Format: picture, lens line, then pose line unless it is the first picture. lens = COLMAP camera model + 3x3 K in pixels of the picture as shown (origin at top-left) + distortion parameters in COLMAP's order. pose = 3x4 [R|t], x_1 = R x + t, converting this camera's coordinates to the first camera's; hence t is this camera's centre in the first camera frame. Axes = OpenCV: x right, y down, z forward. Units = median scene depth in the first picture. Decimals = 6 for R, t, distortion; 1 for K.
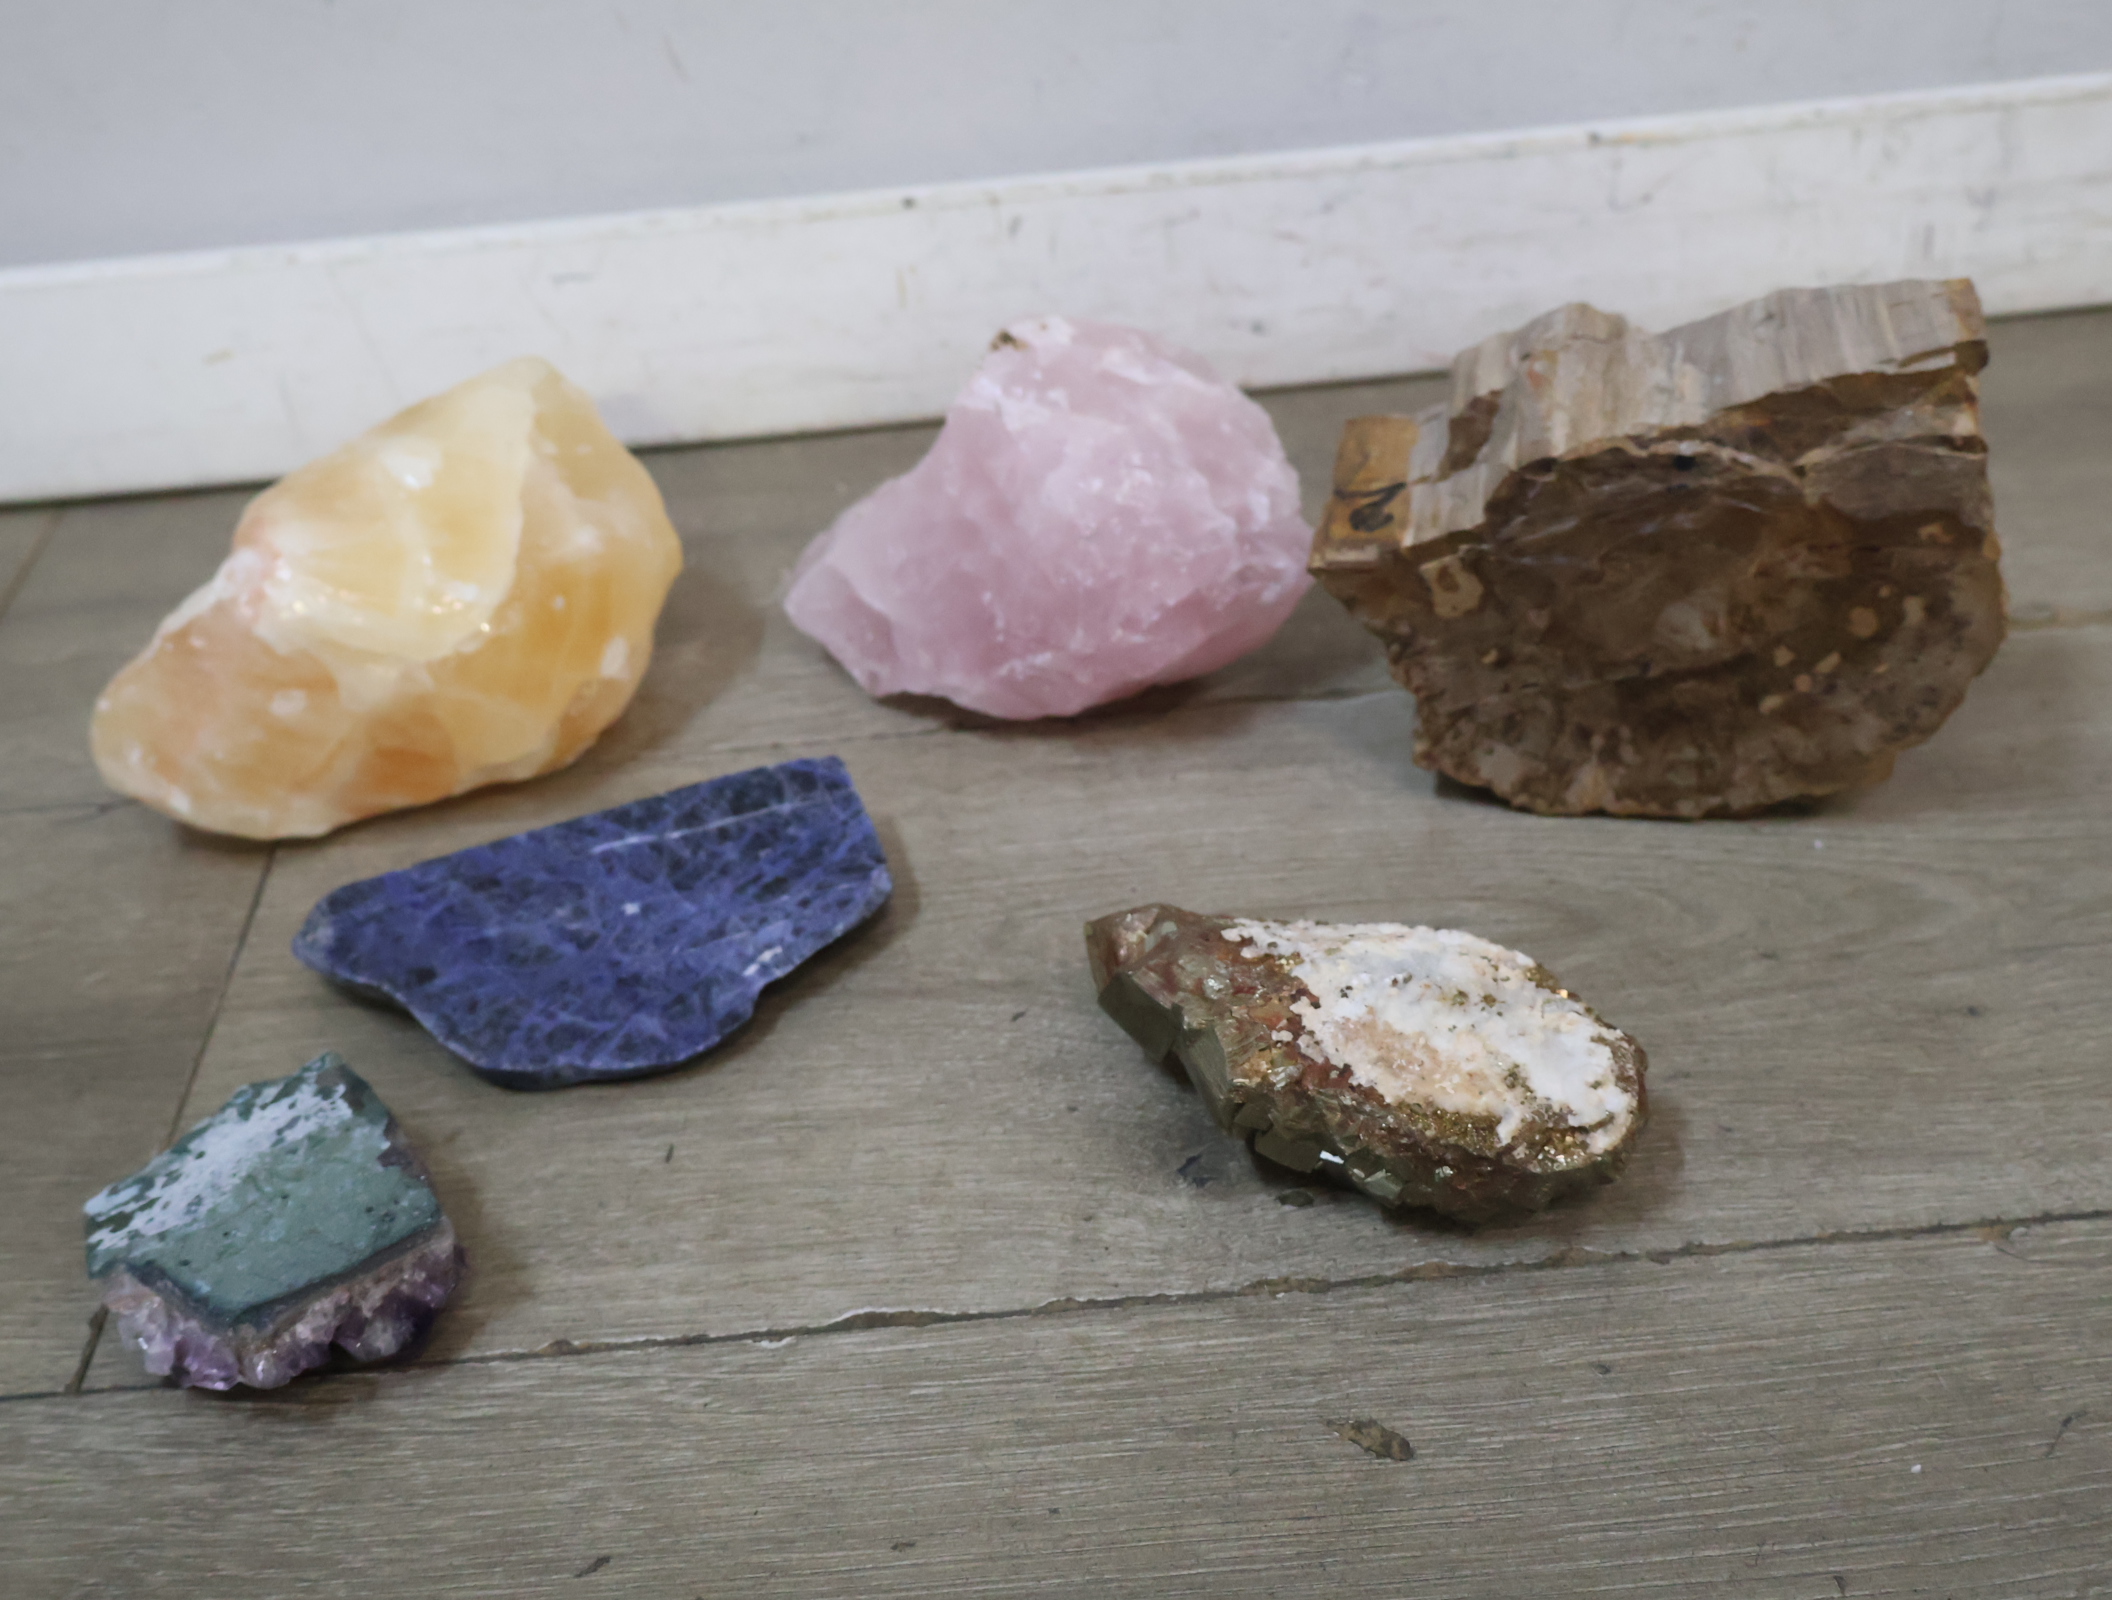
lens RADIAL K [[2485.8, 0, 1044.3], [0, 2485.8, 790.2], [0, 0, 1]] dist [0.005334, 0.000000]
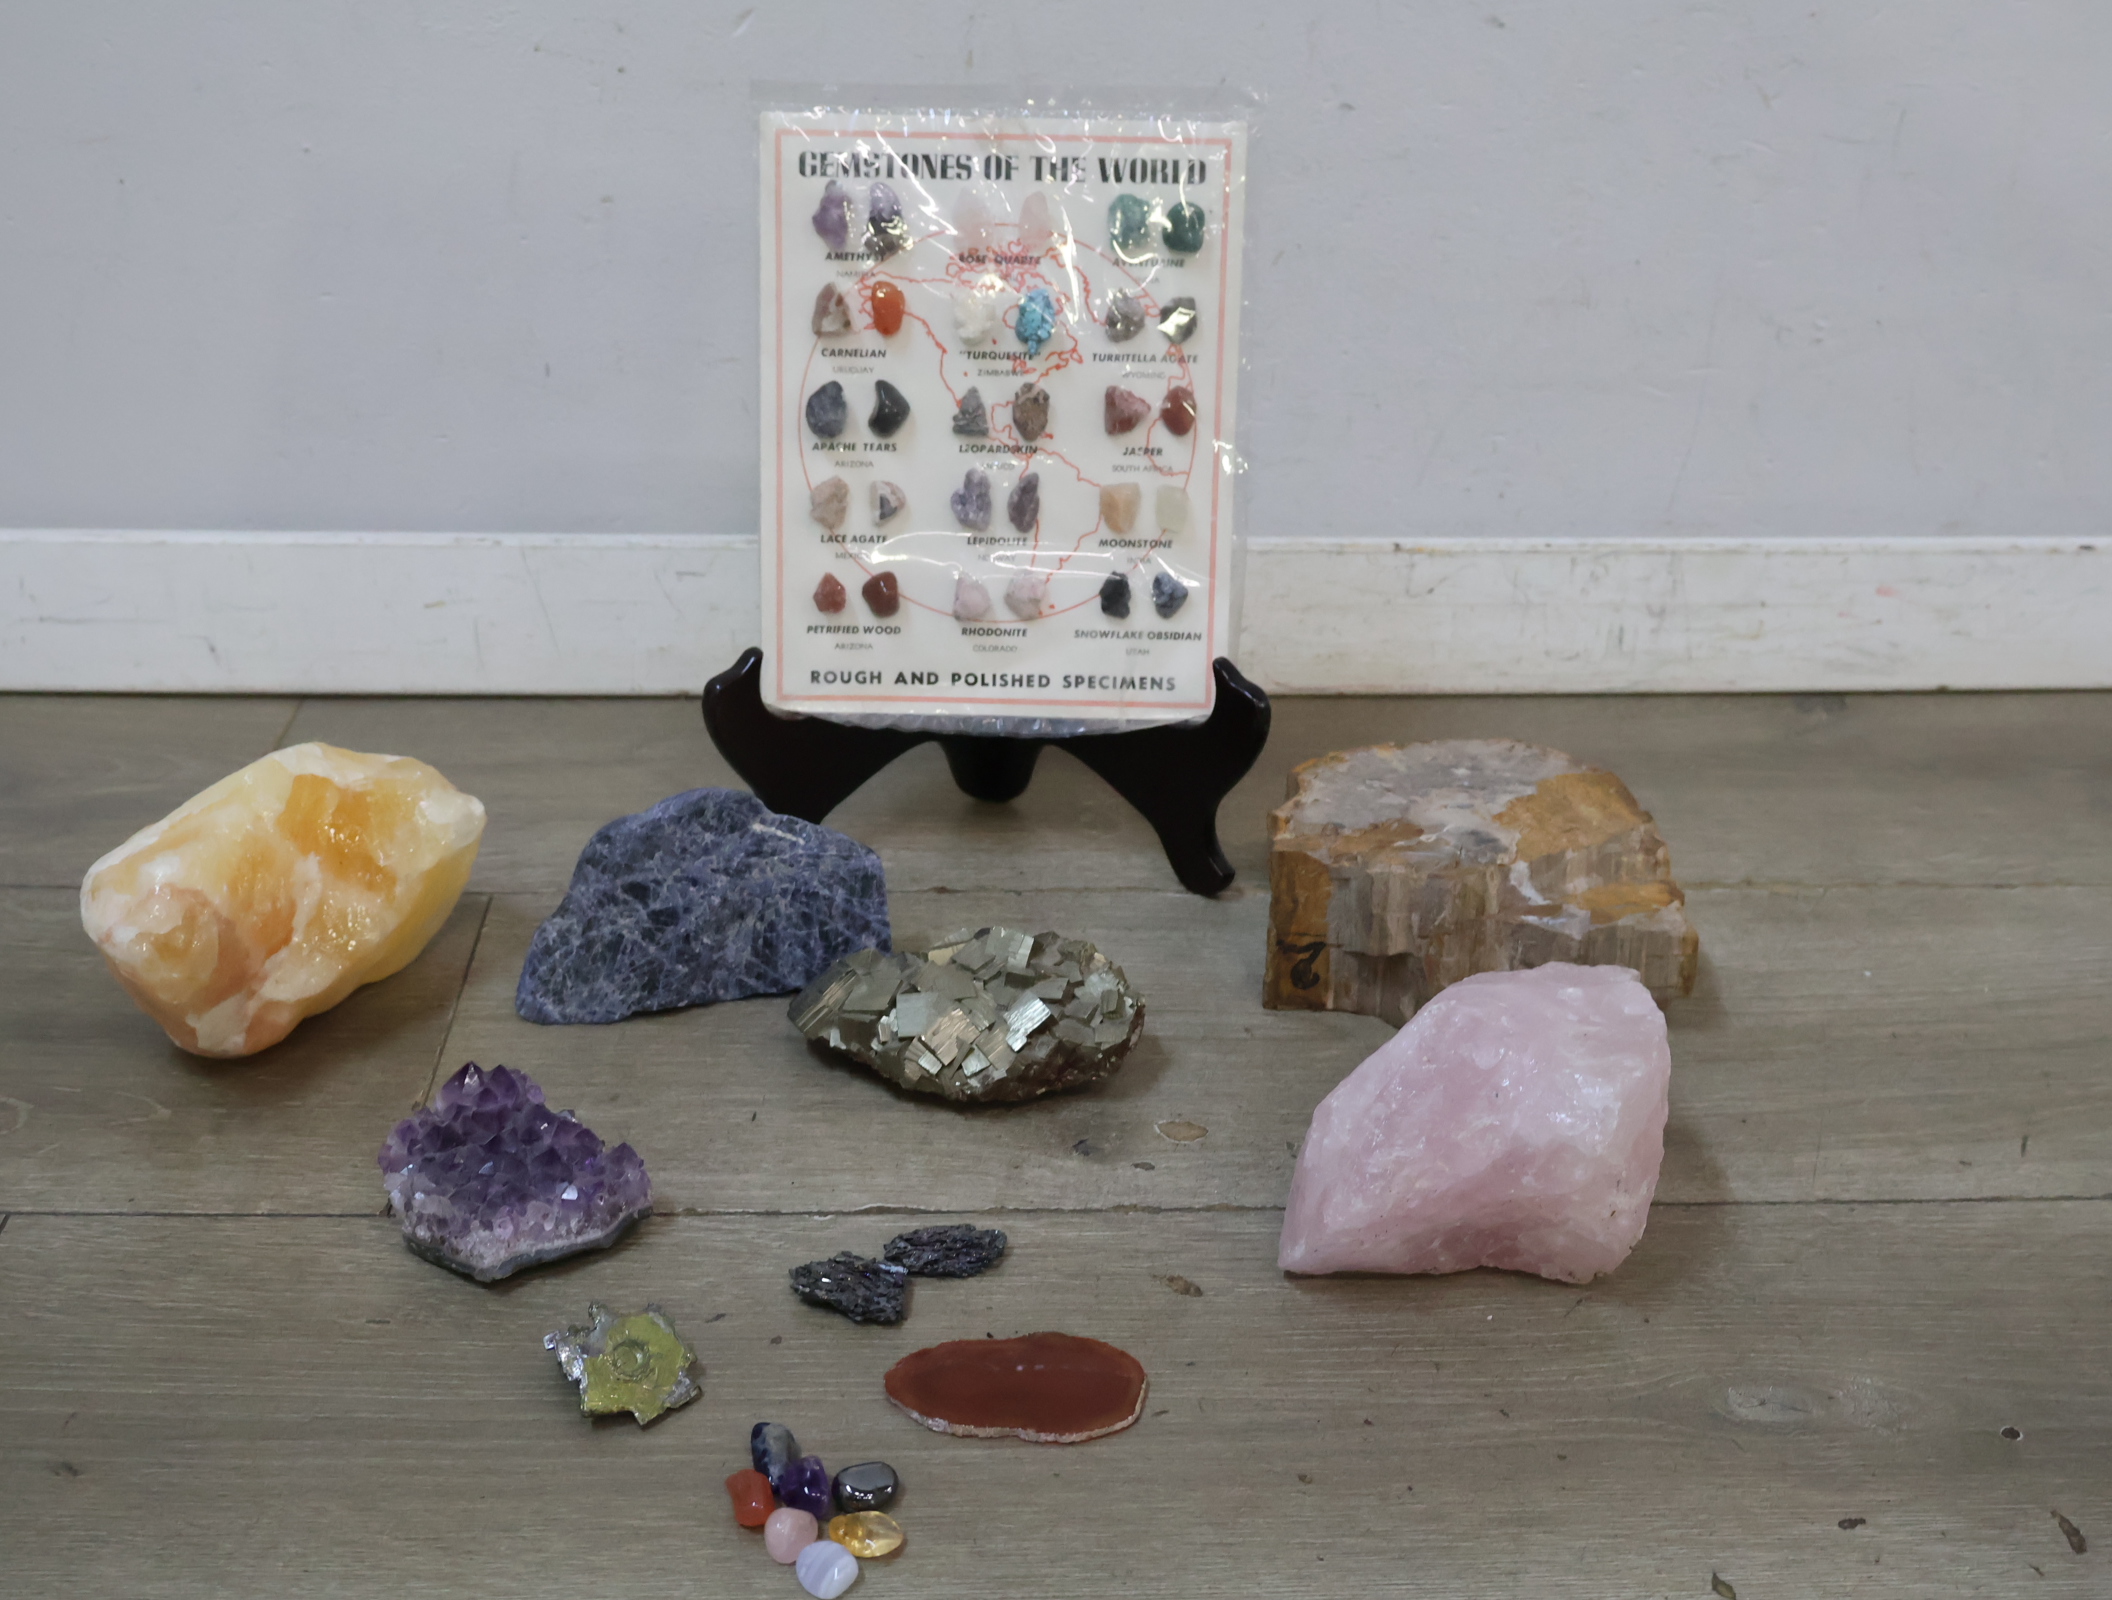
lens RADIAL K [[2485.8, 0, 1047.2], [0, 2485.8, 806.0], [0, 0, 1]] dist [0.005334, 0.000000]
pose [[0.994846, 0.090453, 0.045811, -0.060315], [-0.083716, 0.987686, -0.132168, 0.158160], [-0.057202, 0.127652, 0.990168, -0.666121]]
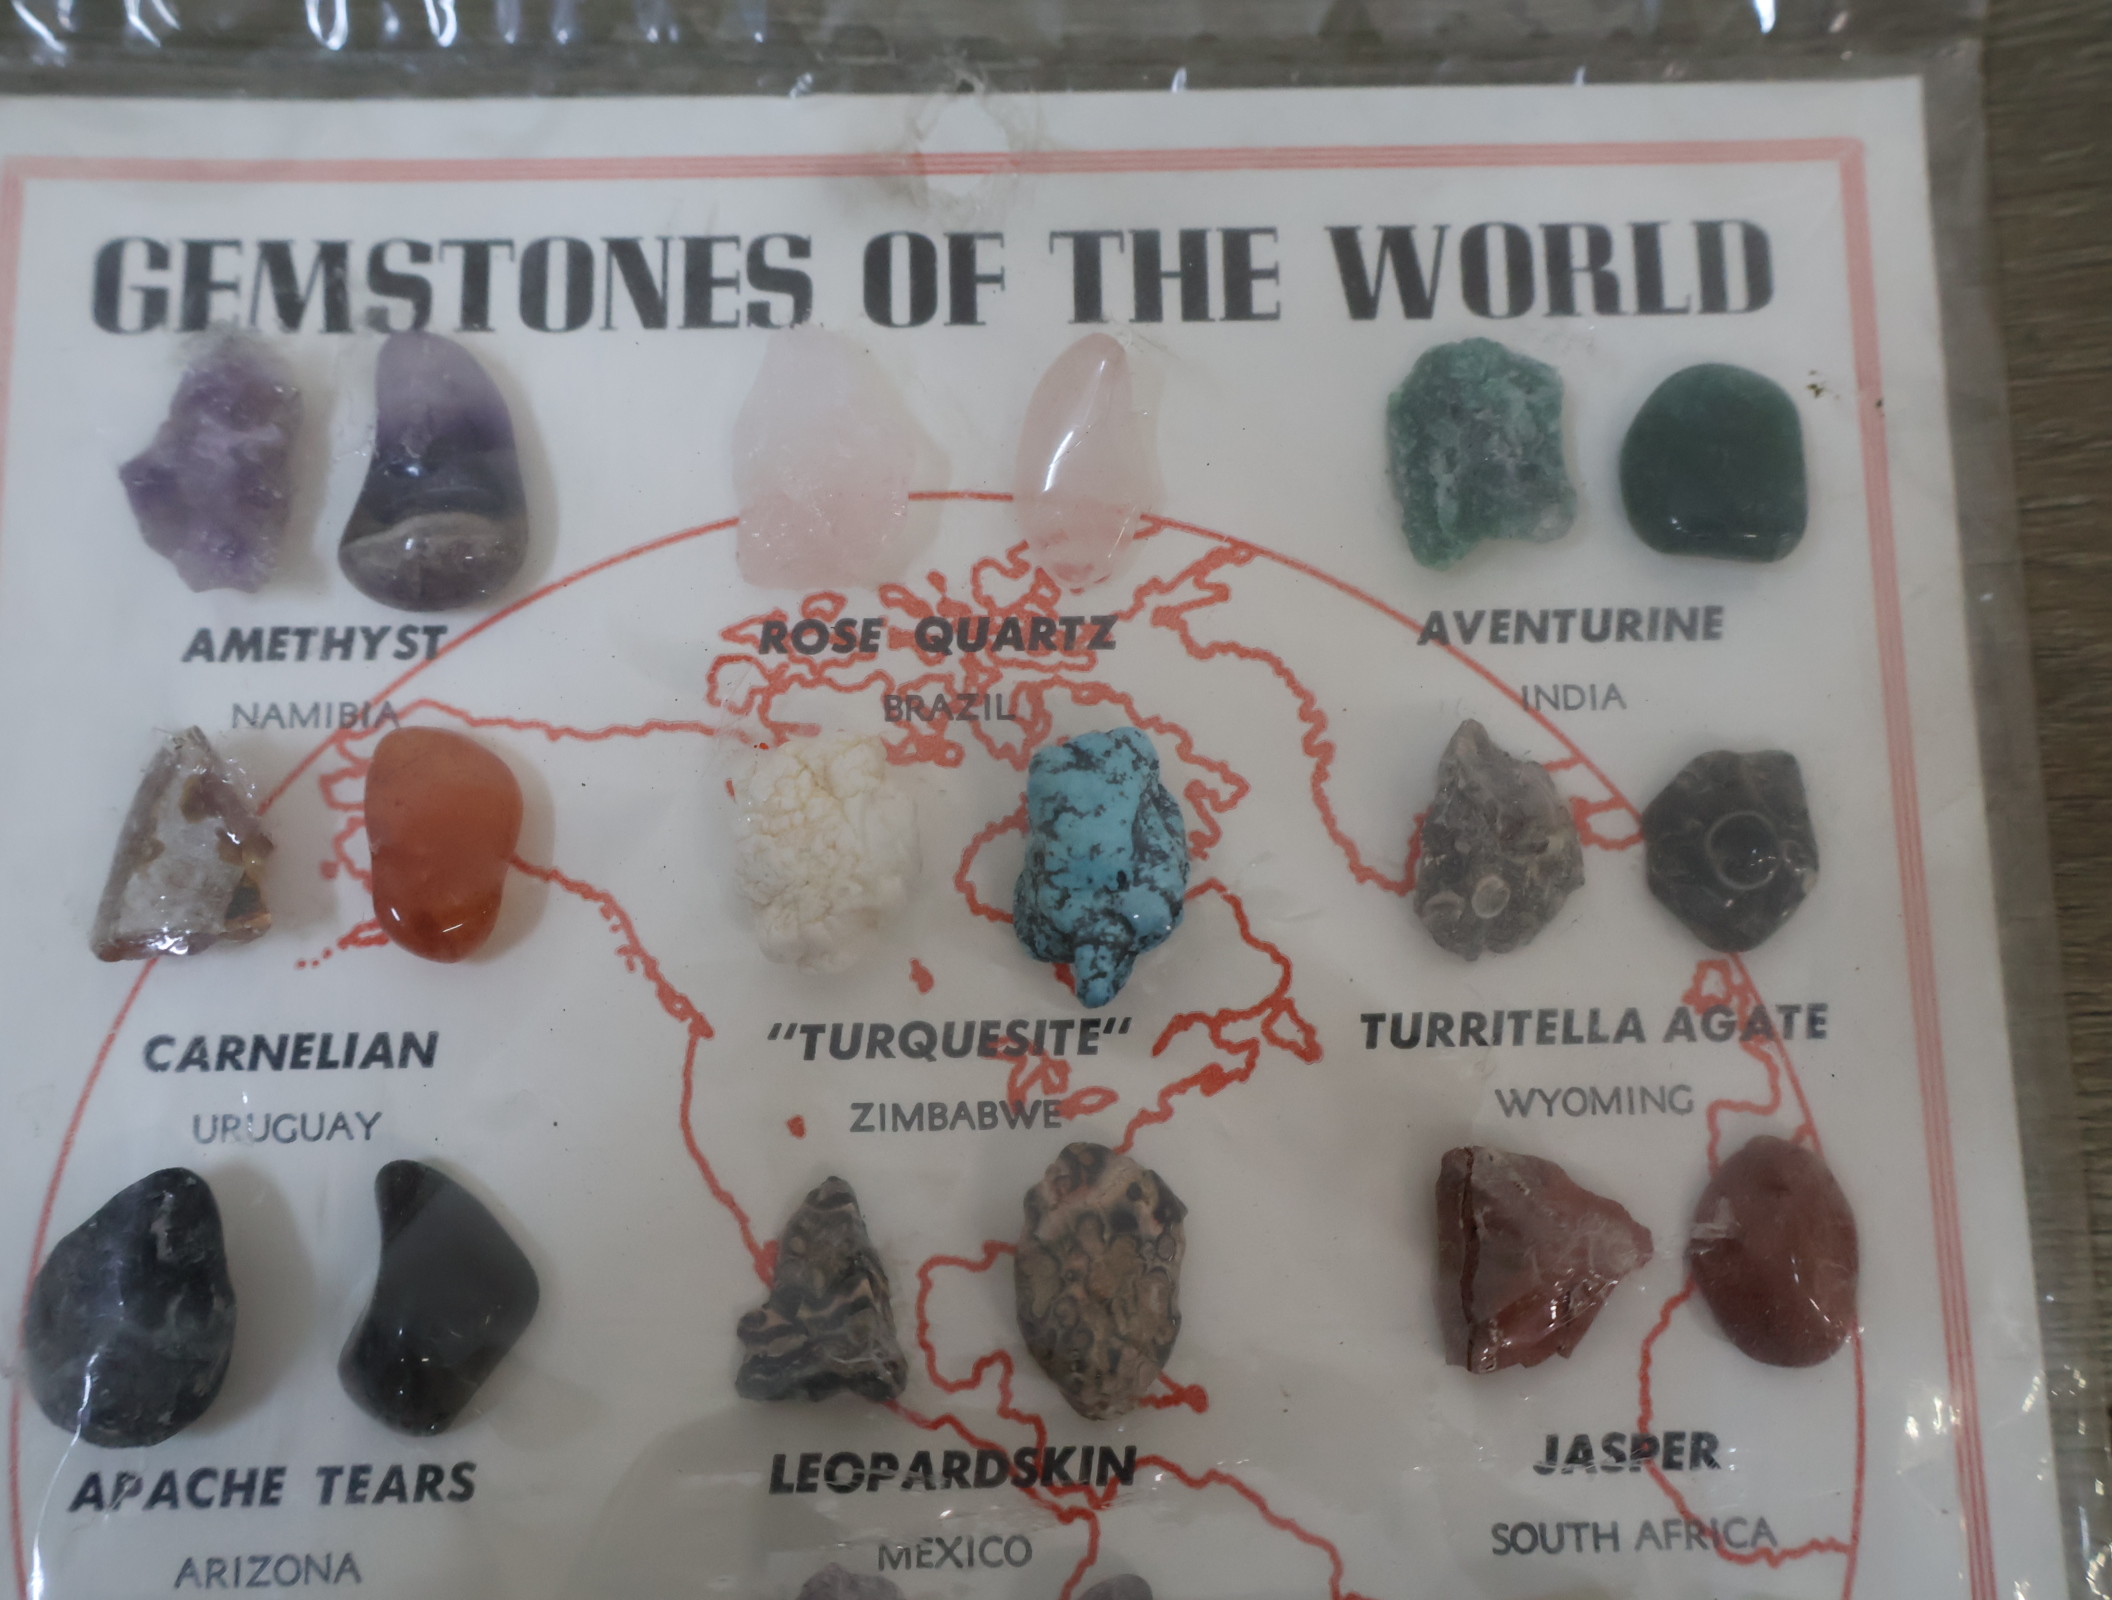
lens RADIAL K [[2485.8, 0, 1047.3], [0, 2485.8, 800.9], [0, 0, 1]] dist [0.005334, 0.000000]
pose [[0.997686, 0.064032, 0.022863, -0.035778], [-0.040585, 0.830638, -0.555332, -0.233098], [-0.054550, 0.553119, 0.831315, 0.814403]]
